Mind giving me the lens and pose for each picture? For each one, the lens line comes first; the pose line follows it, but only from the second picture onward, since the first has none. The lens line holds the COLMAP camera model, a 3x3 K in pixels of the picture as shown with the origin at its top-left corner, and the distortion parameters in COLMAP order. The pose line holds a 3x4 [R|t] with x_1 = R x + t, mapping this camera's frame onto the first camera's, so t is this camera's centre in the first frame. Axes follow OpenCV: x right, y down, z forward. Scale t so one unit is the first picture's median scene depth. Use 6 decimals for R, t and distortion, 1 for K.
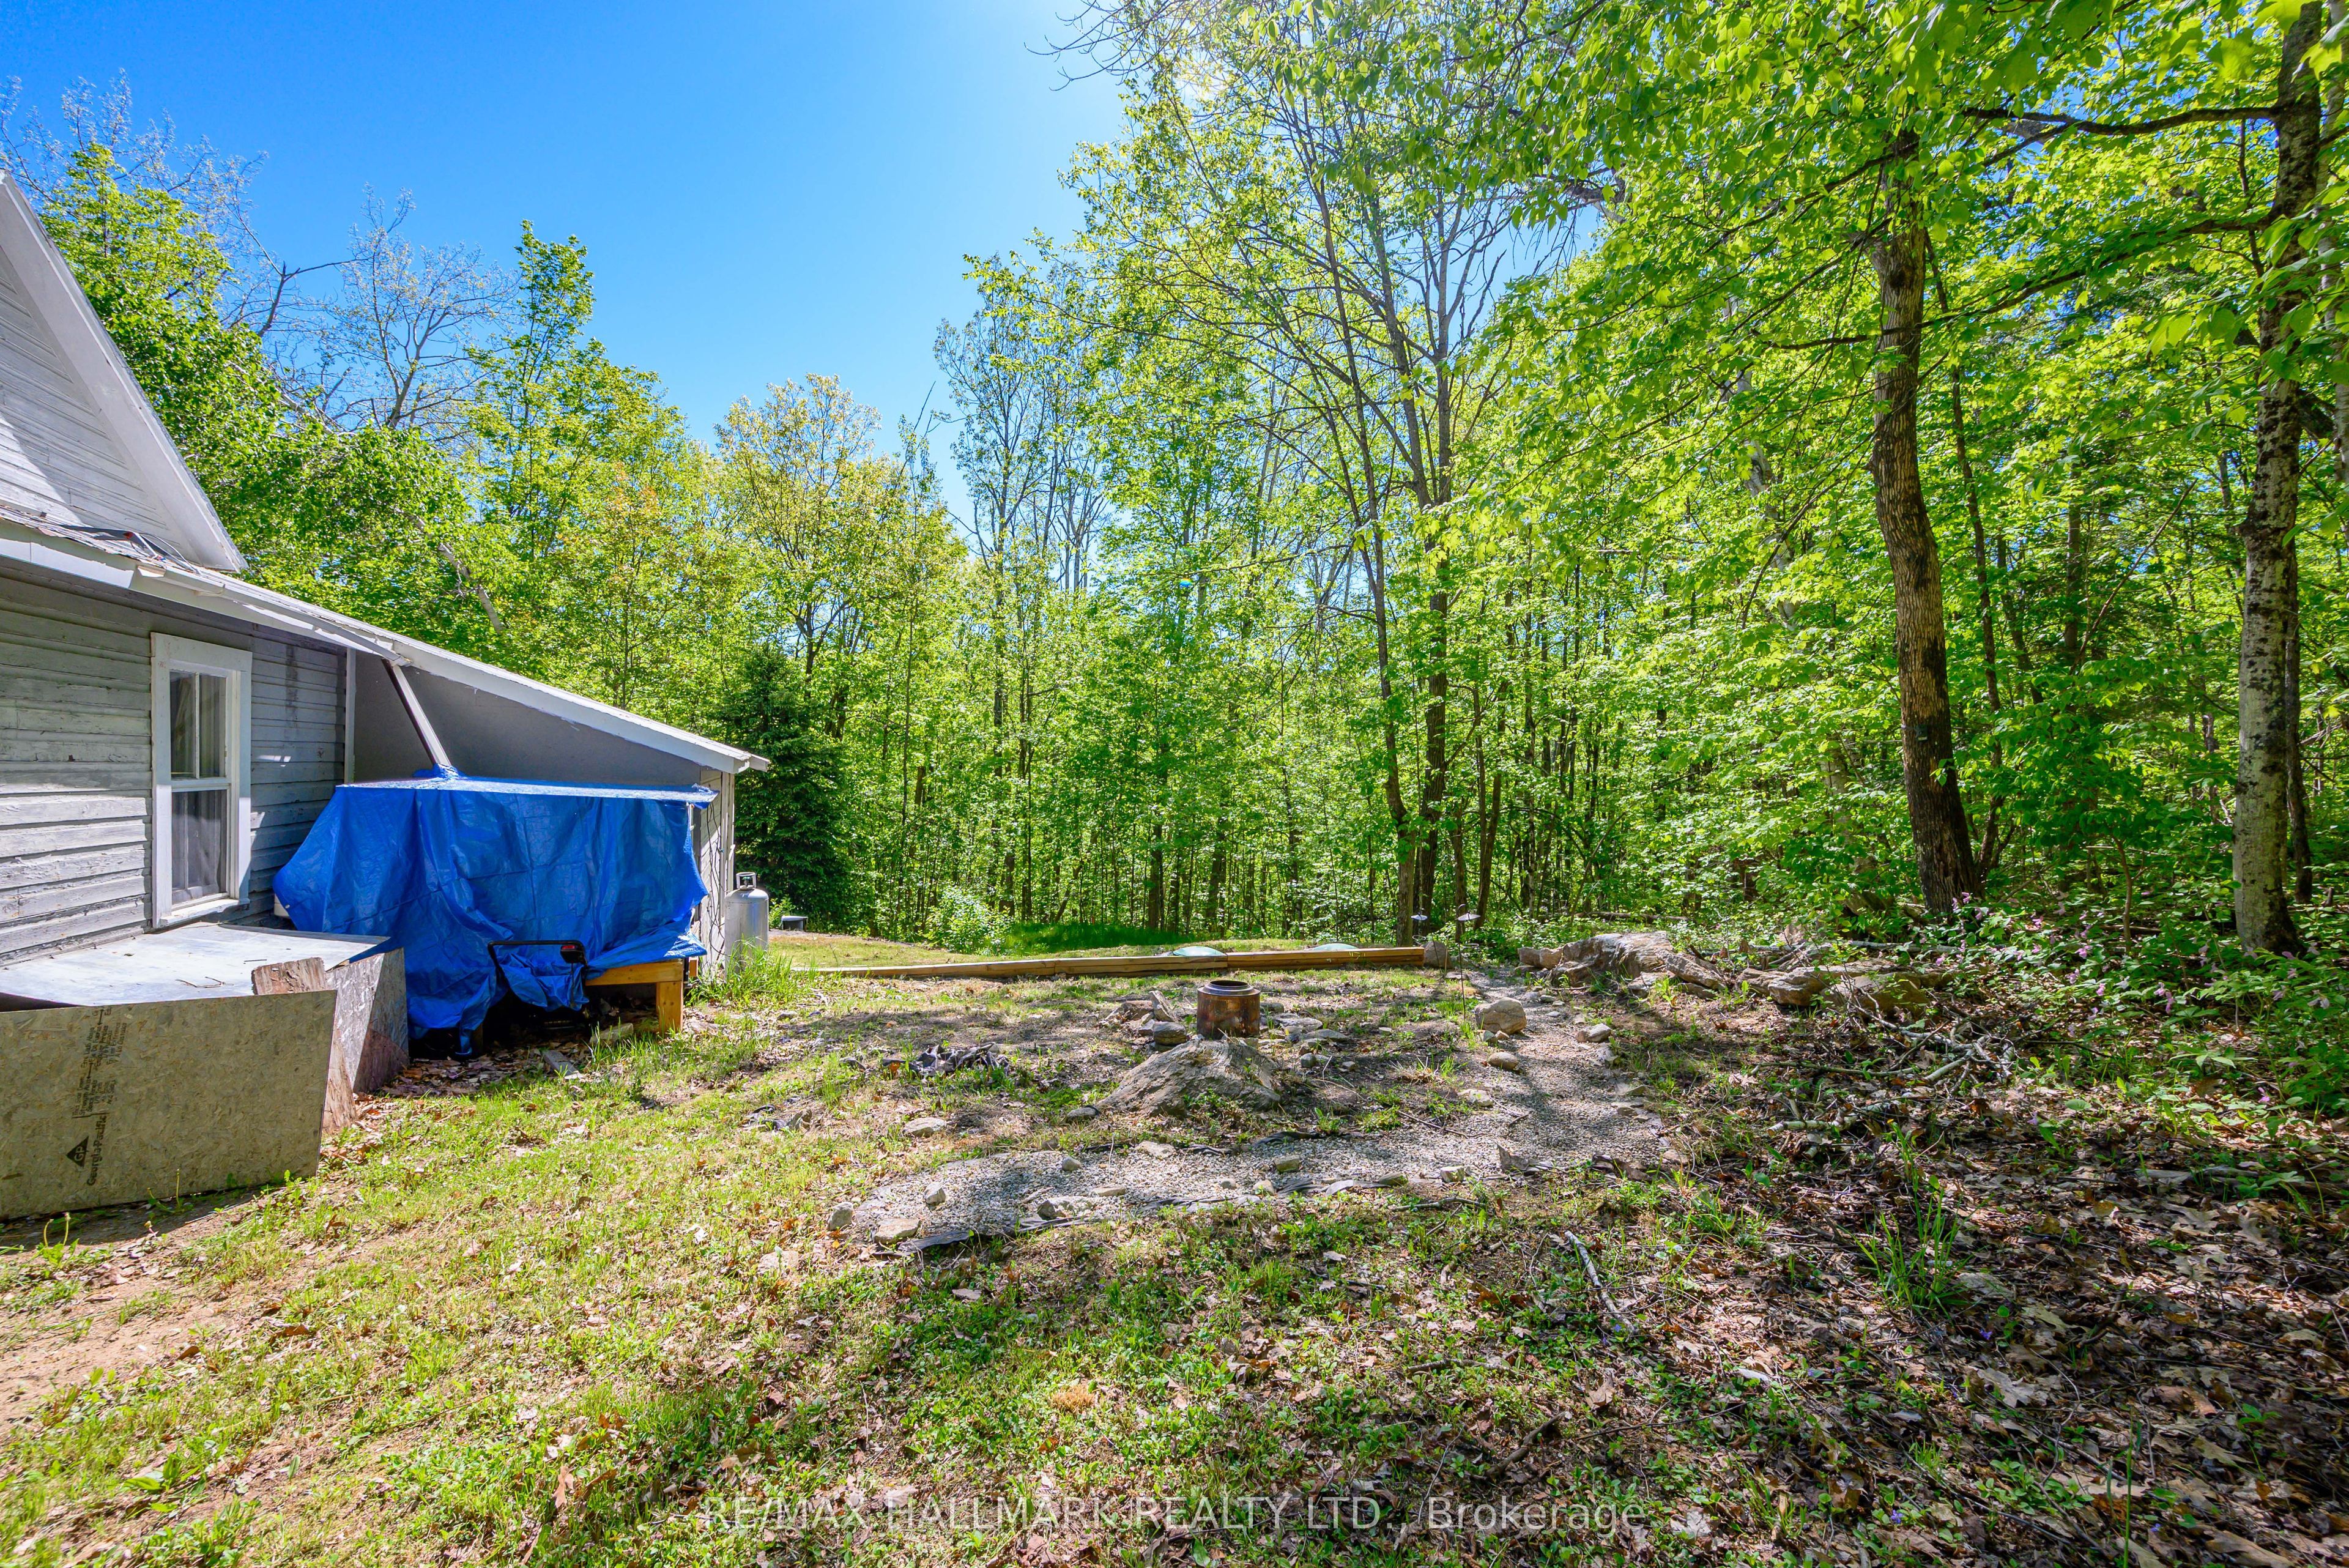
lens RADIAL K [[925.7, 0, 1155.4], [0, 925.7, 794.6], [0, 0, 1]] dist [-0.017237, 0.004790]
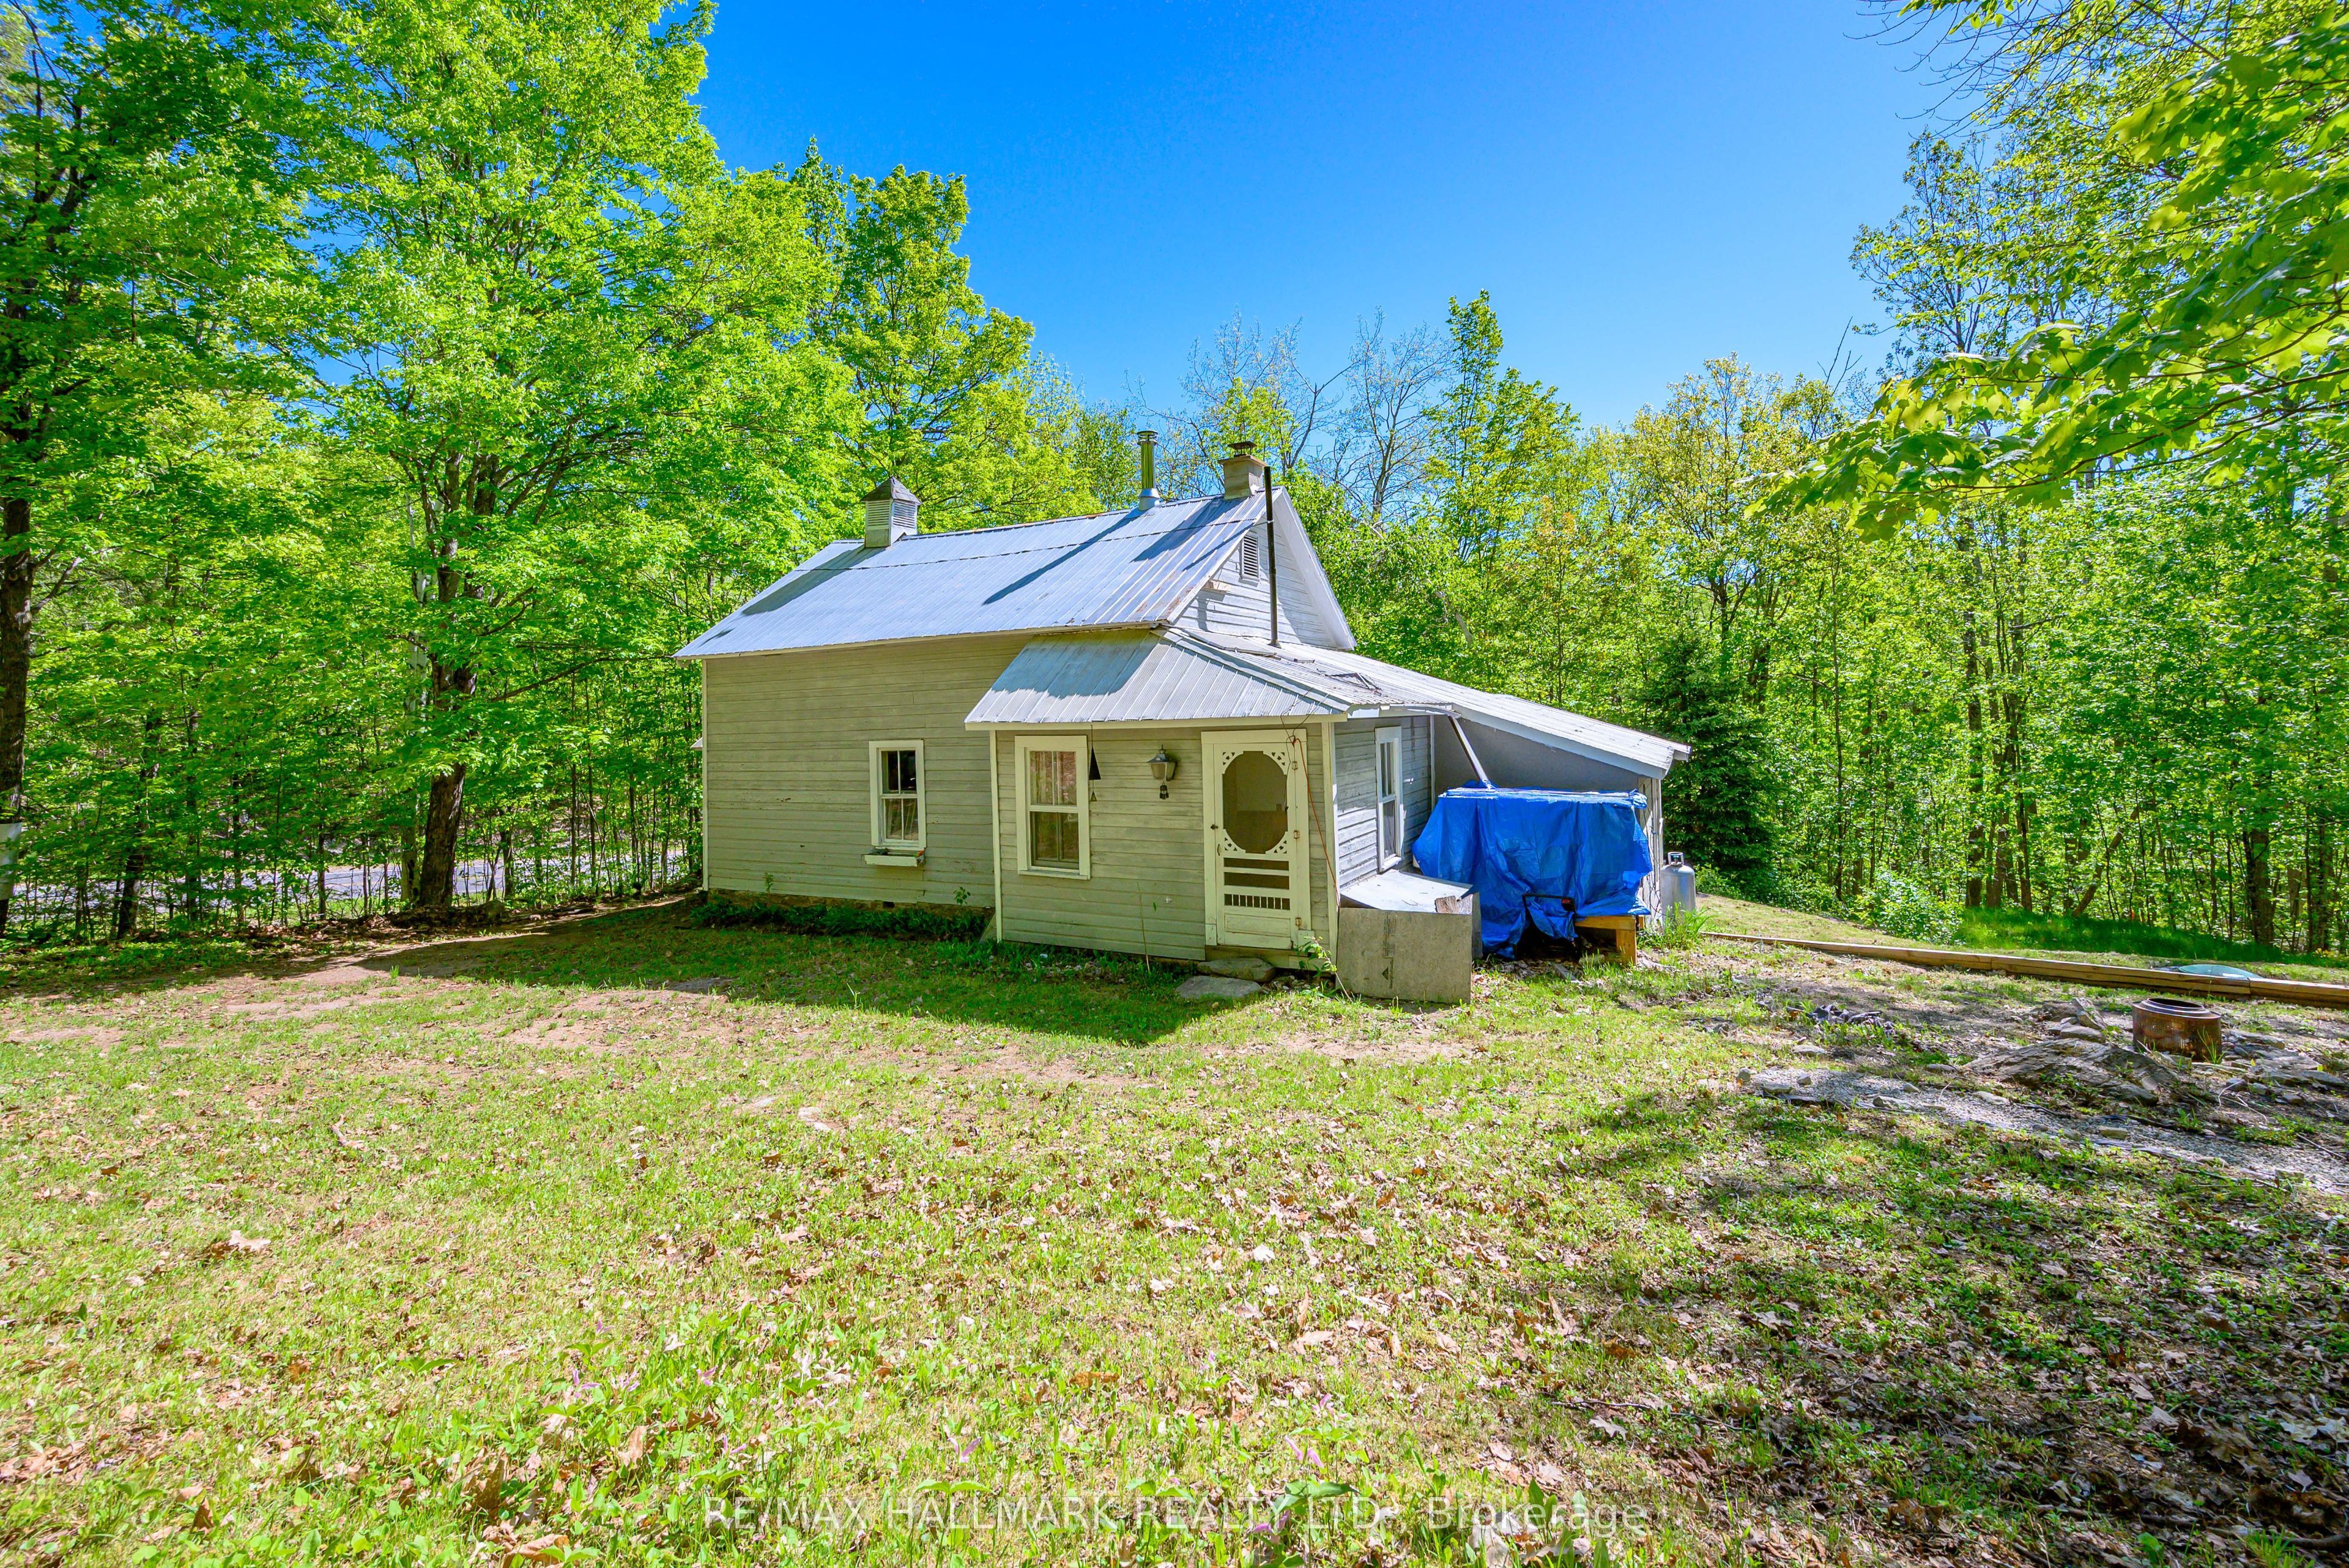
lens RADIAL K [[978.0, 0, 1173.1], [0, 978.0, 686.7], [0, 0, 1]] dist [-0.000103, -0.000092]
pose [[0.634013, -0.059858, -0.771002, 0.300780], [0.025721, 0.998080, -0.056337, -0.143737], [0.772895, 0.015887, 0.634336, -0.695457]]
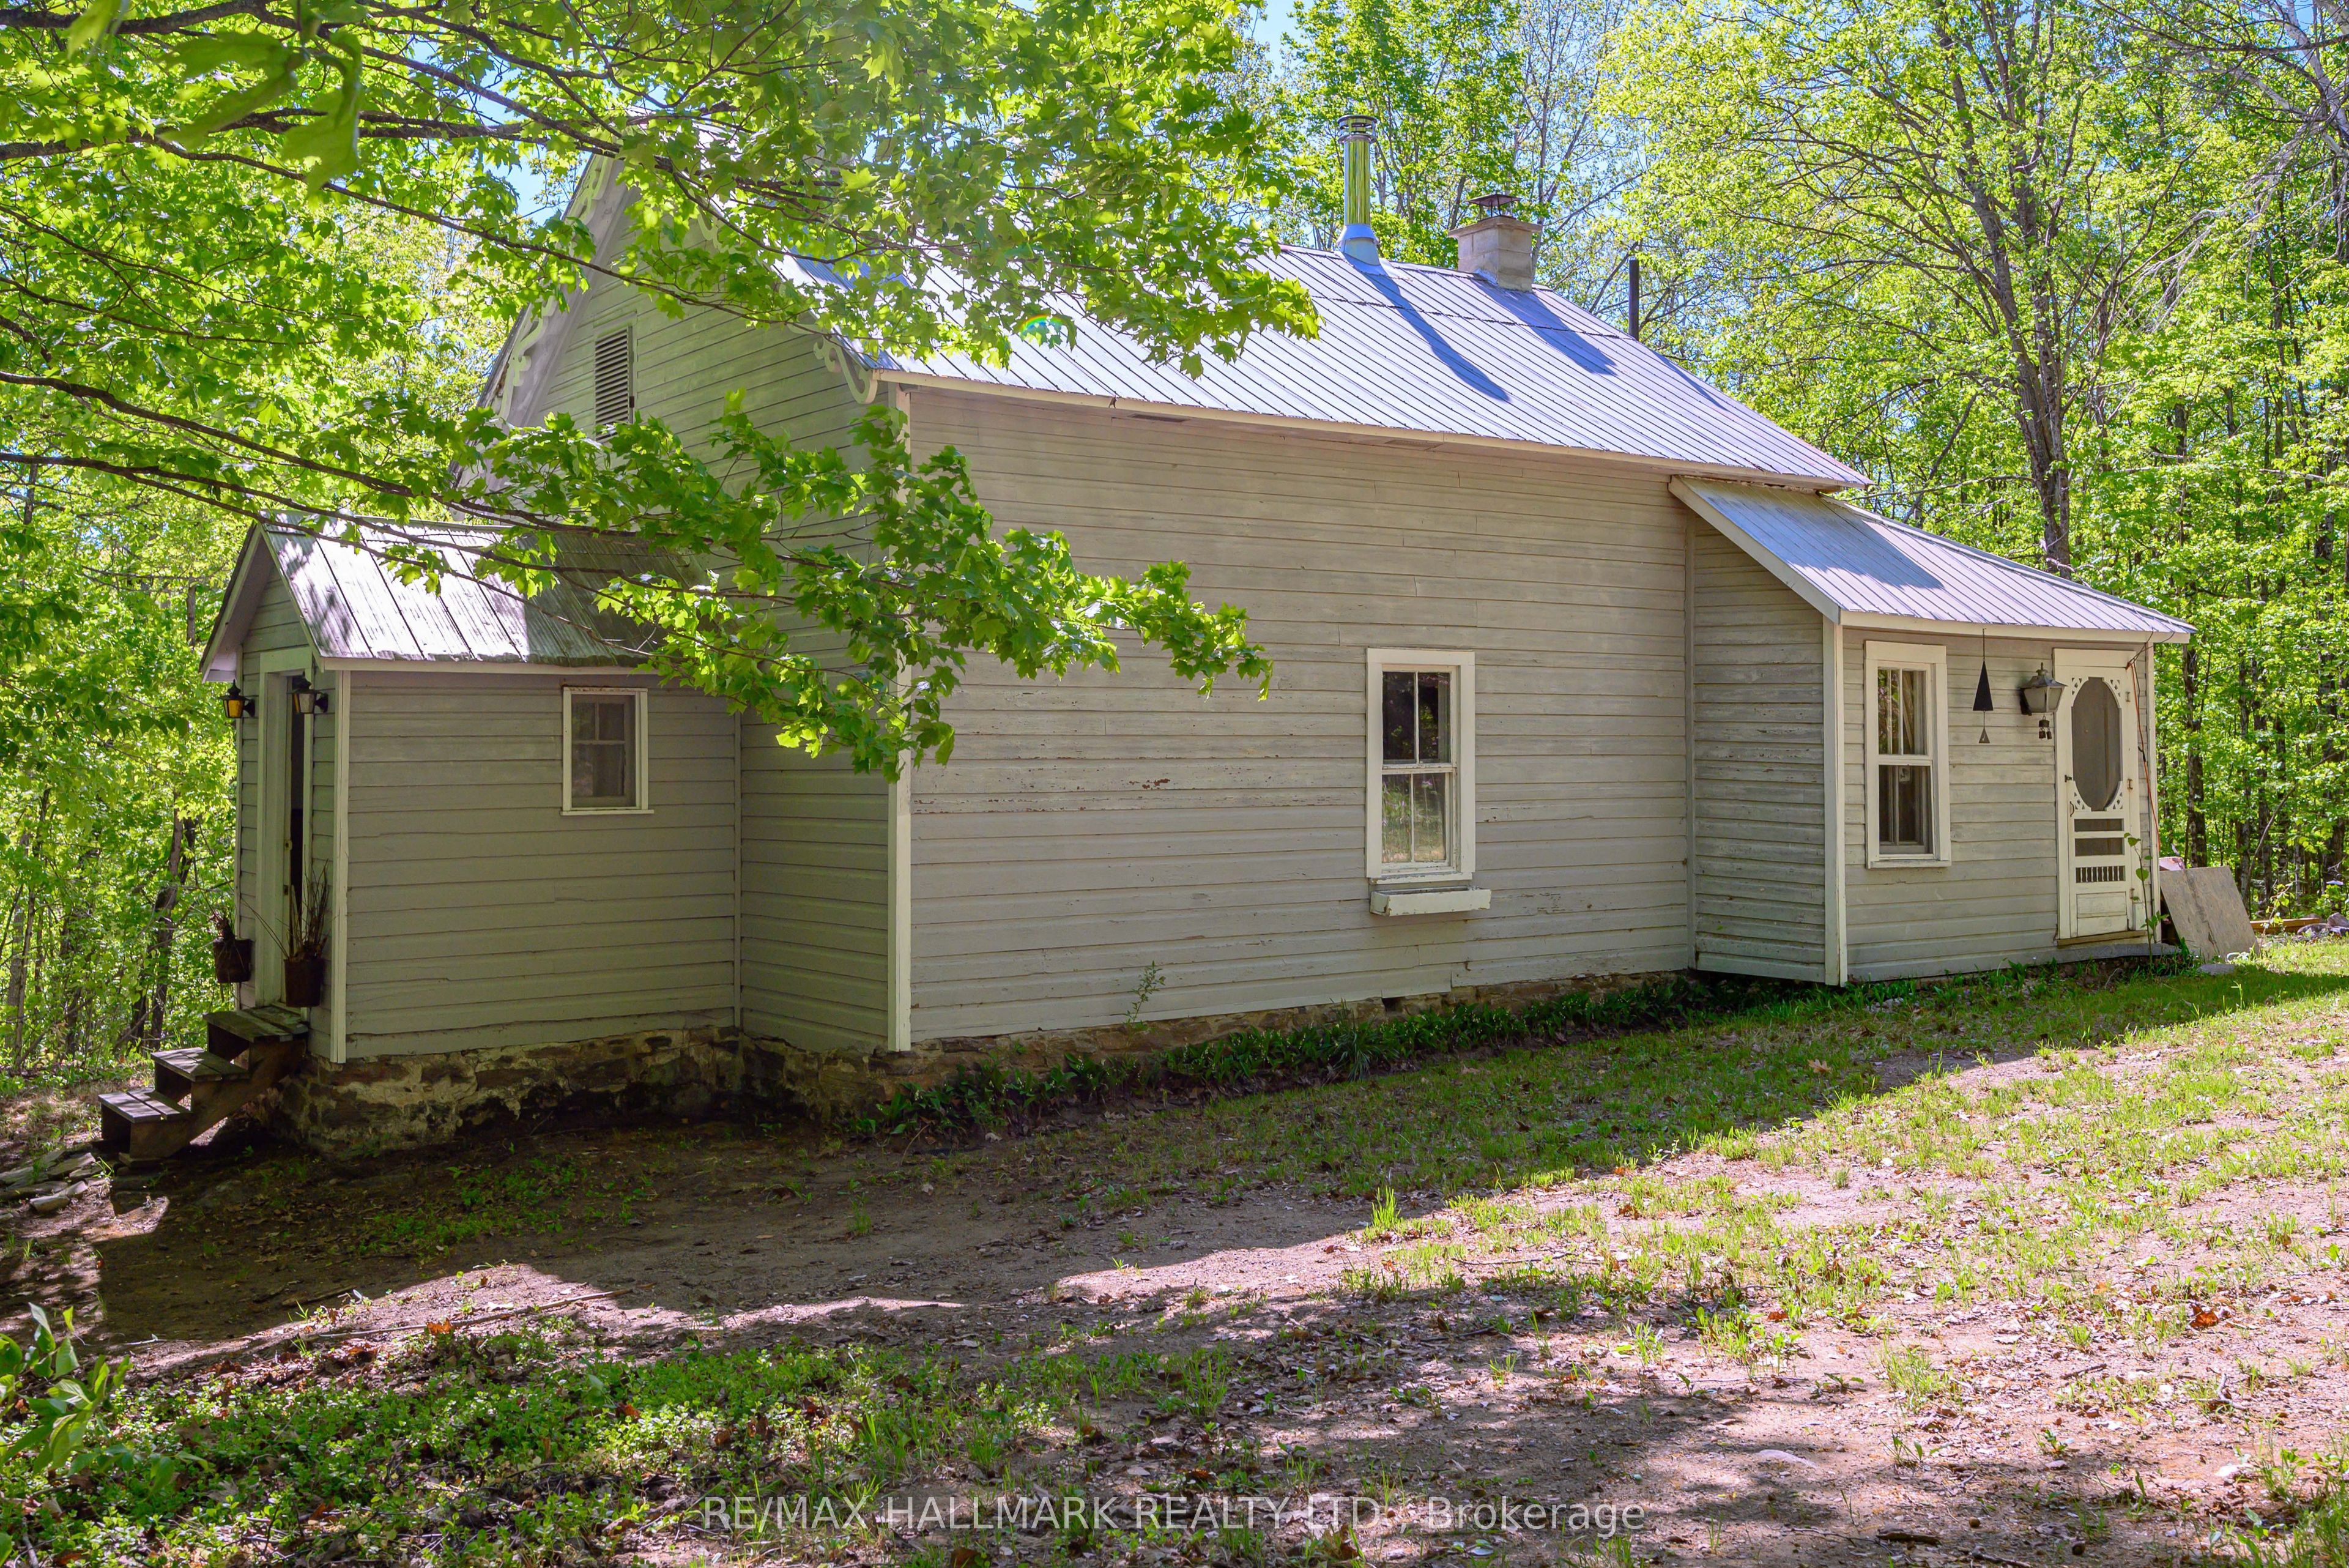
lens RADIAL K [[2240.3, 0, 1177.9], [0, 2240.3, 717.7], [0, 0, 1]] dist [0.006772, -0.004012]
pose [[0.972288, -0.028576, 0.232031, -3.108214], [0.041729, 0.997776, -0.051976, 0.050230], [-0.230030, 0.060218, 0.971319, -2.256372]]
